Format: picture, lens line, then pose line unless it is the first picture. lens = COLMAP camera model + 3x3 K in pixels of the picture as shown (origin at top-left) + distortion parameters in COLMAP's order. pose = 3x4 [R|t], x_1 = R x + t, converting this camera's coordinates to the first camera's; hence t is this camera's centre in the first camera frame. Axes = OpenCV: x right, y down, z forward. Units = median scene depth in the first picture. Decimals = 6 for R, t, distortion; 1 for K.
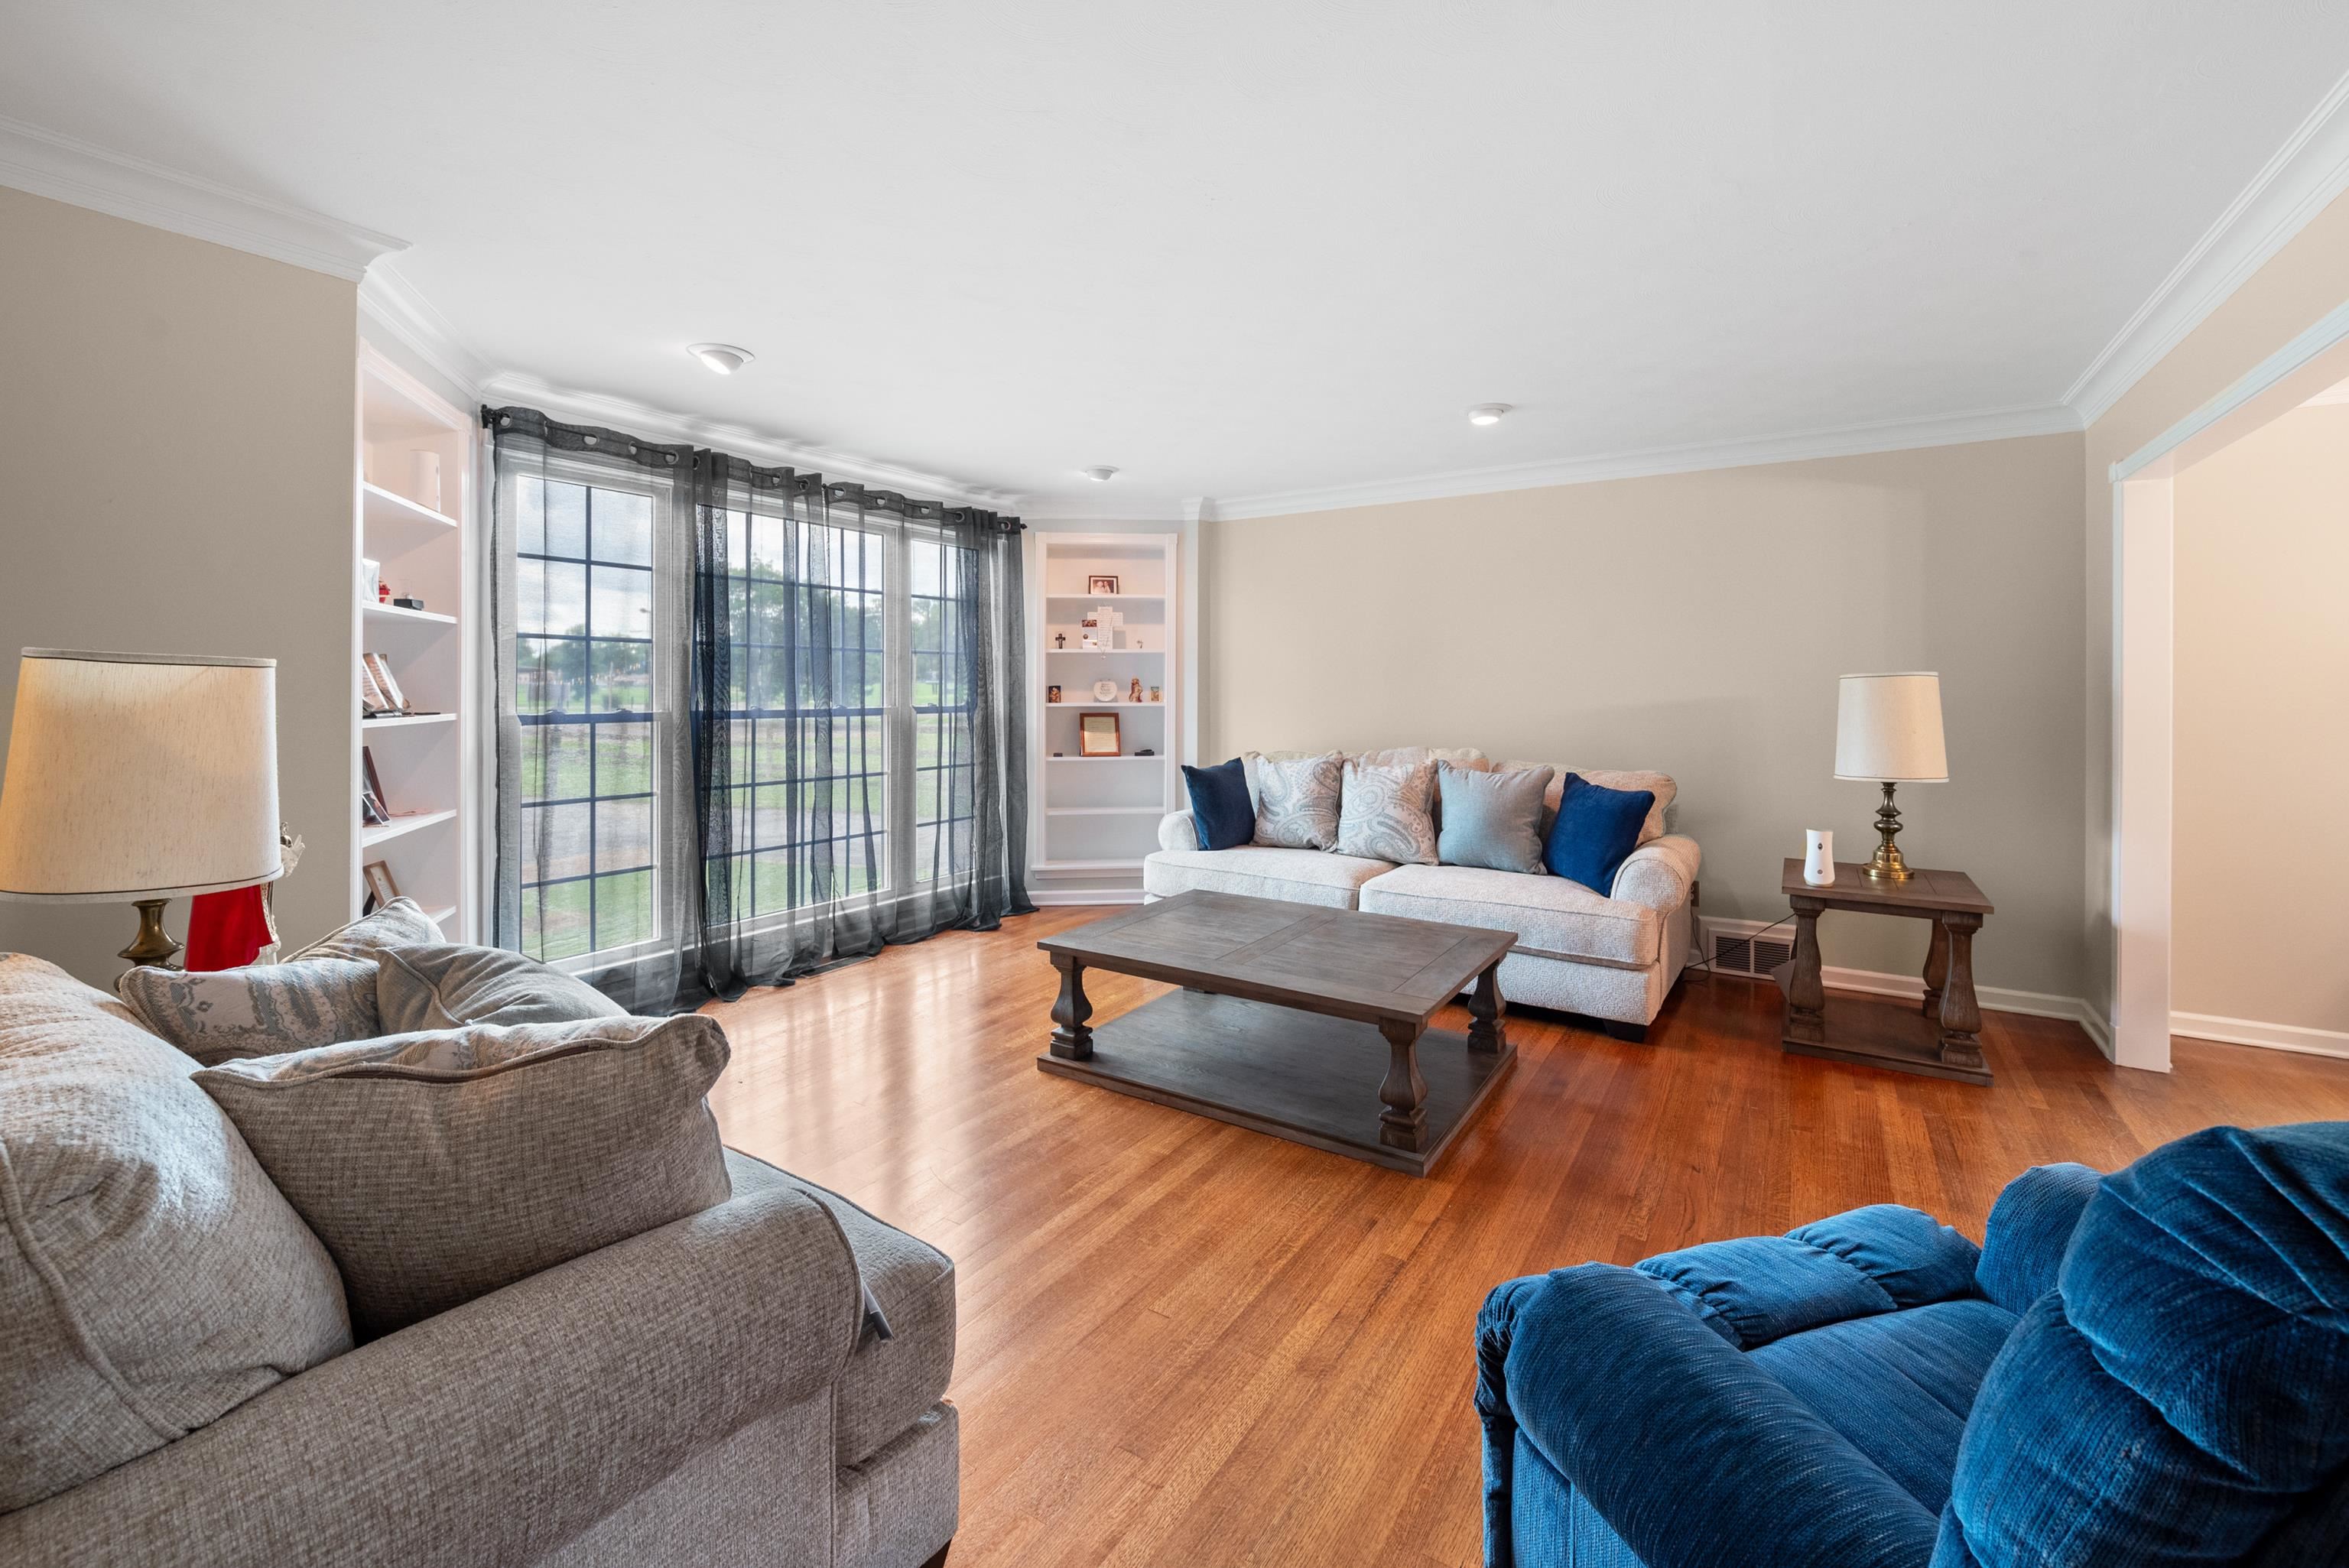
lens RADIAL K [[971.3, 0, 1174.5], [0, 971.3, 691.9], [0, 0, 1]] dist [-0.001039, -0.000469]
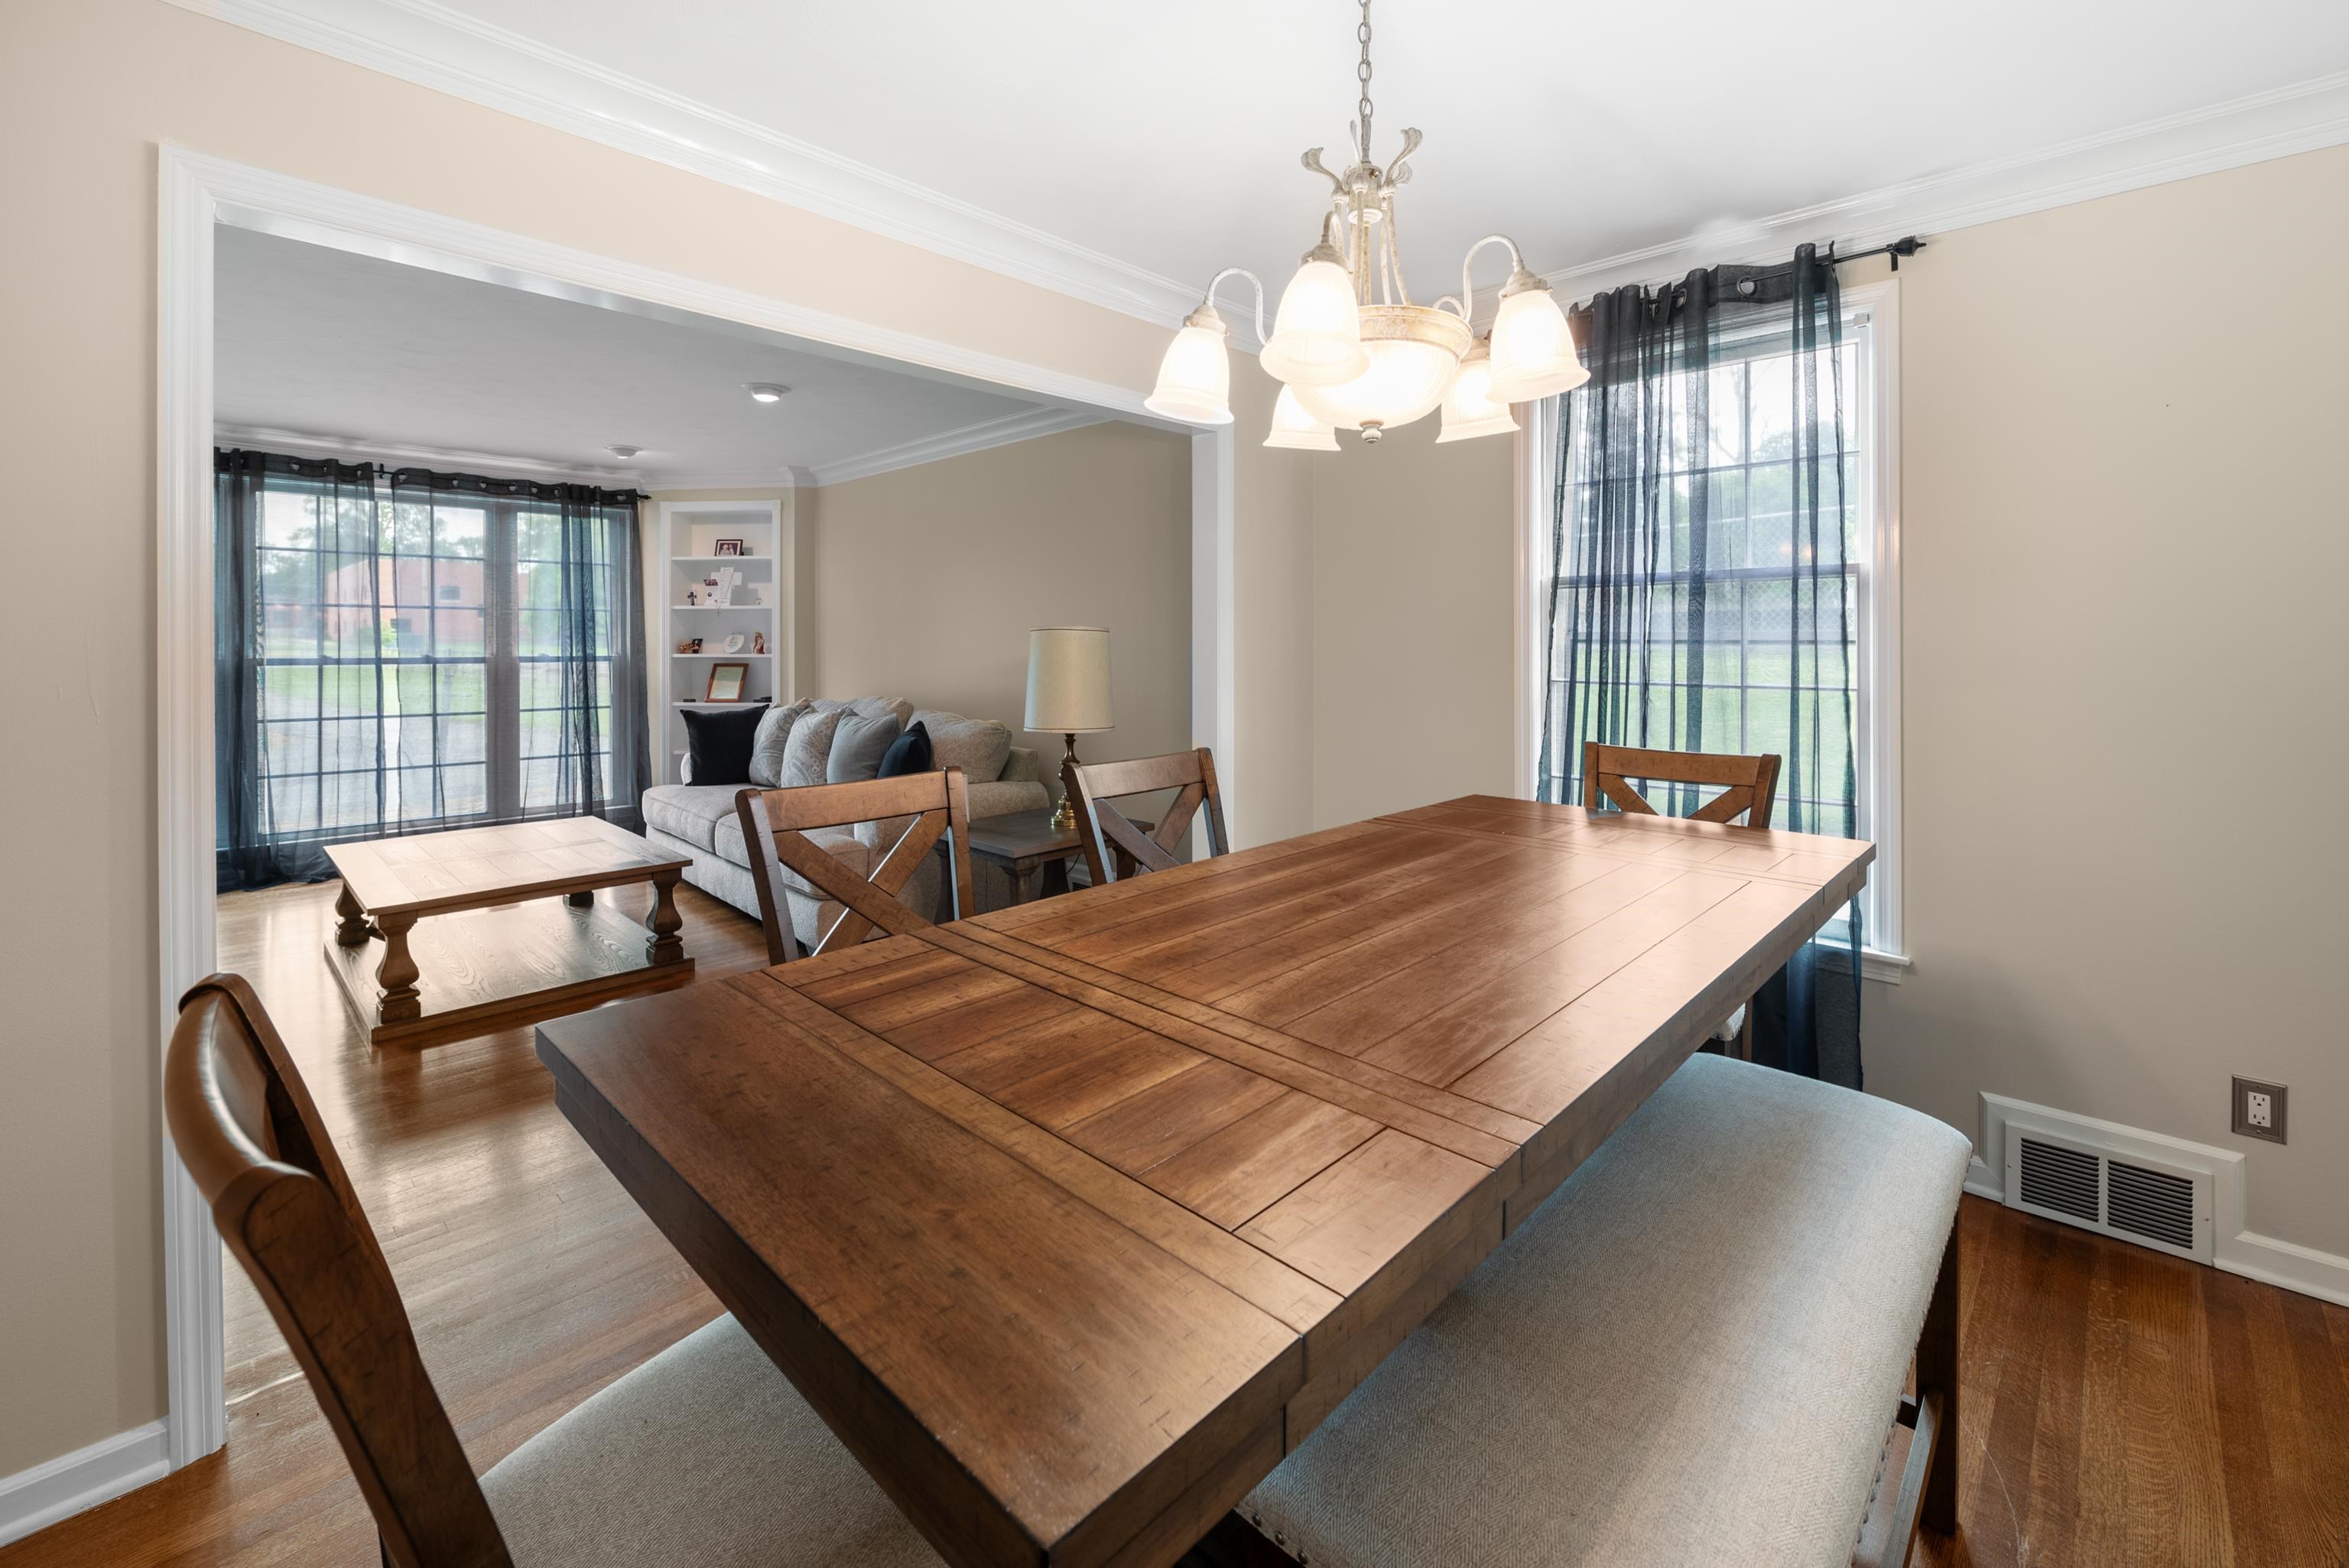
lens RADIAL K [[975.4, 0, 1182.6], [0, 975.4, 656.8], [0, 0, 1]] dist [-0.004242, -0.000781]
pose [[0.982203, 0.005348, -0.187748, 0.805048], [-0.002925, 0.999909, 0.013181, -0.002058], [0.187802, -0.012397, 0.982129, 0.002207]]
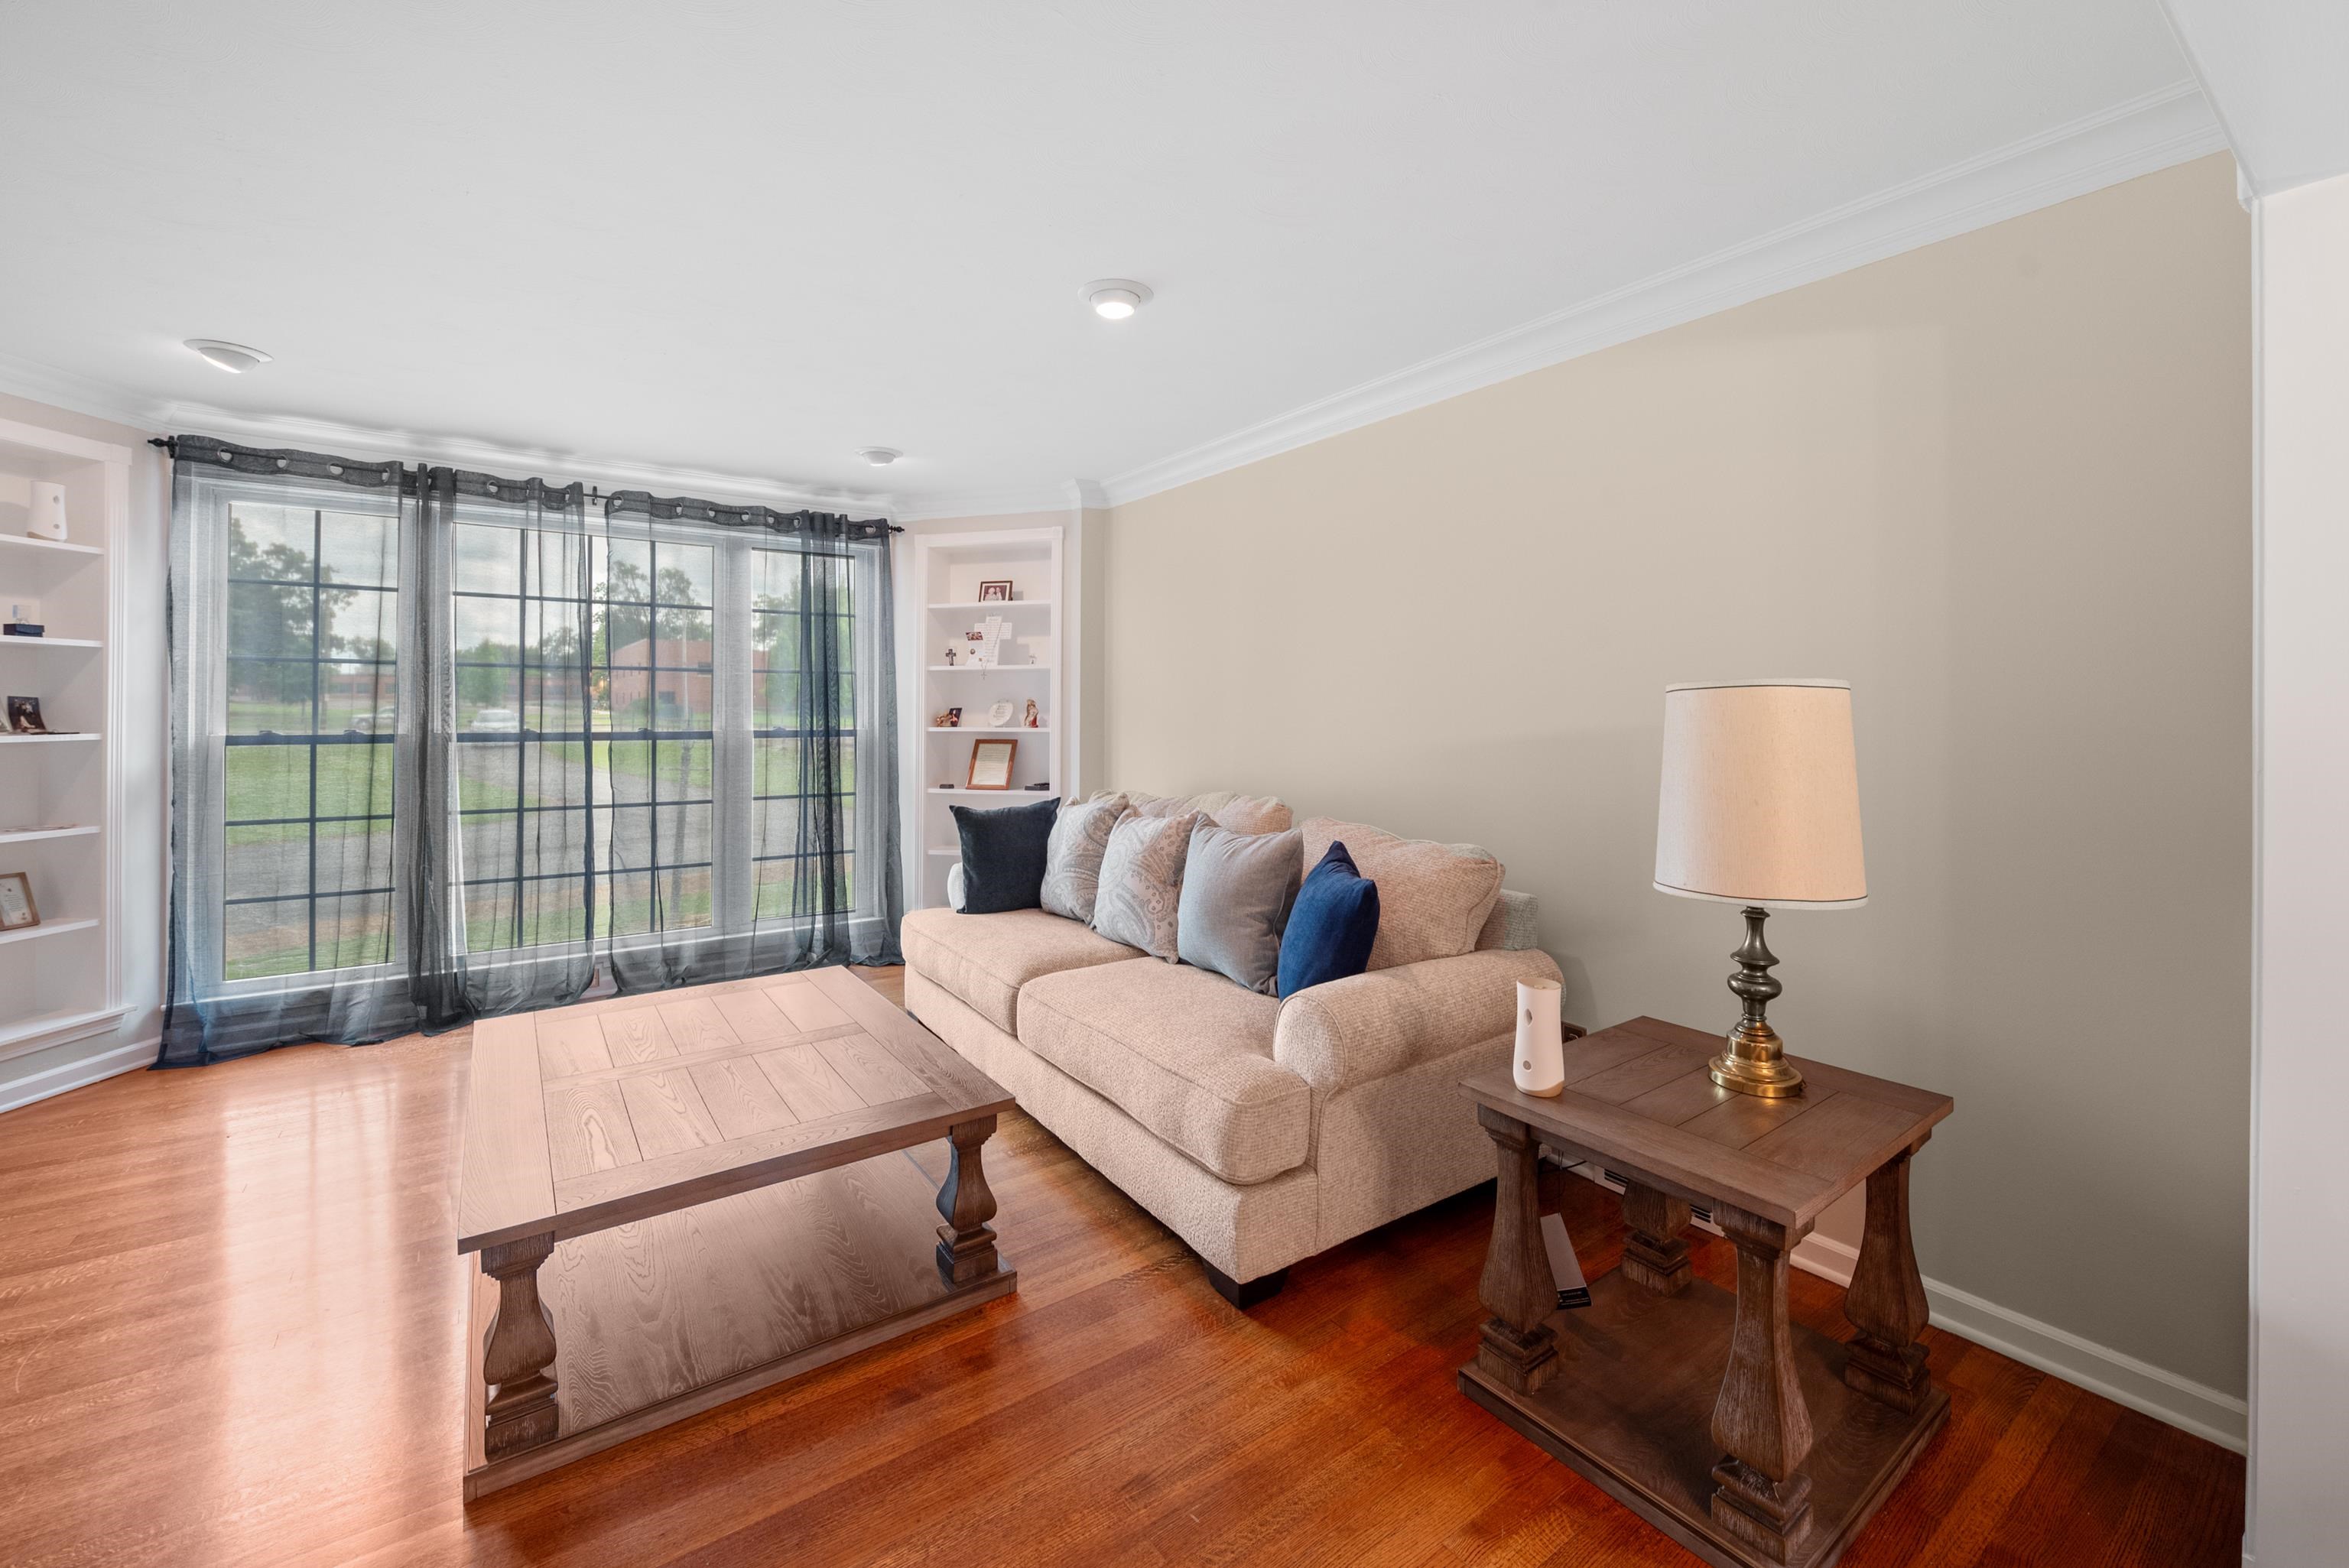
lens RADIAL K [[956.4, 0, 1181.2], [0, 956.4, 711.8], [0, 0, 1]] dist [-0.001090, -0.000095]
pose [[0.931587, 0.002941, -0.363507, 0.489737], [-0.003432, 0.999994, -0.000705, -0.003251], [0.363502, 0.001904, 0.931591, 0.327724]]
